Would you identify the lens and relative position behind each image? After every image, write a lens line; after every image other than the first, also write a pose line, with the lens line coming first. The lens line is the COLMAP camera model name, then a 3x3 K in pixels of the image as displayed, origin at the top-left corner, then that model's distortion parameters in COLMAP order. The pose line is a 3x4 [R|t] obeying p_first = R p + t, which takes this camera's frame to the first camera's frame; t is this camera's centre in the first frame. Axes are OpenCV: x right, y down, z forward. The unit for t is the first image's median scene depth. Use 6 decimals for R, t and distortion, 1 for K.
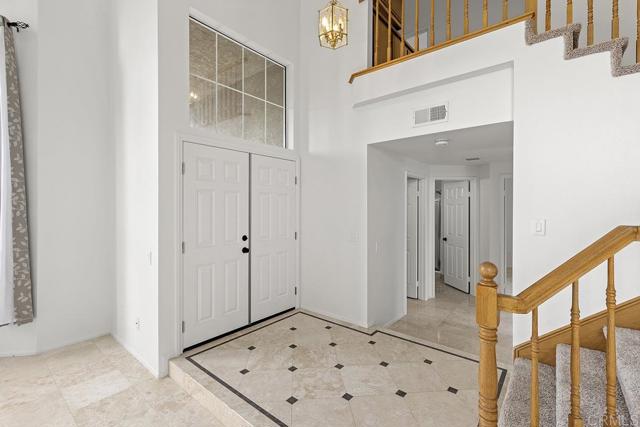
lens RADIAL K [[286.7, 0, 320.7], [0, 286.7, 211.2], [0, 0, 1]] dist [0.003733, -0.001388]
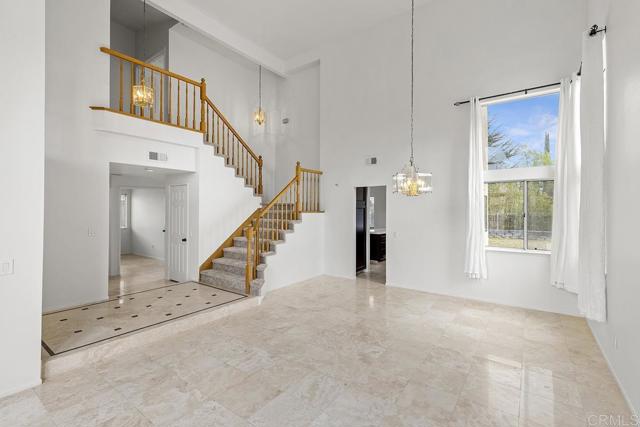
lens RADIAL K [[286.7, 0, 320.9], [0, 286.7, 209.3], [0, 0, 1]] dist [0.003733, -0.001388]
pose [[-0.042180, -0.004816, 0.999098, -1.673970], [0.009498, 0.999941, 0.005221, -0.011034], [-0.999065, 0.009710, -0.042132, 0.083399]]
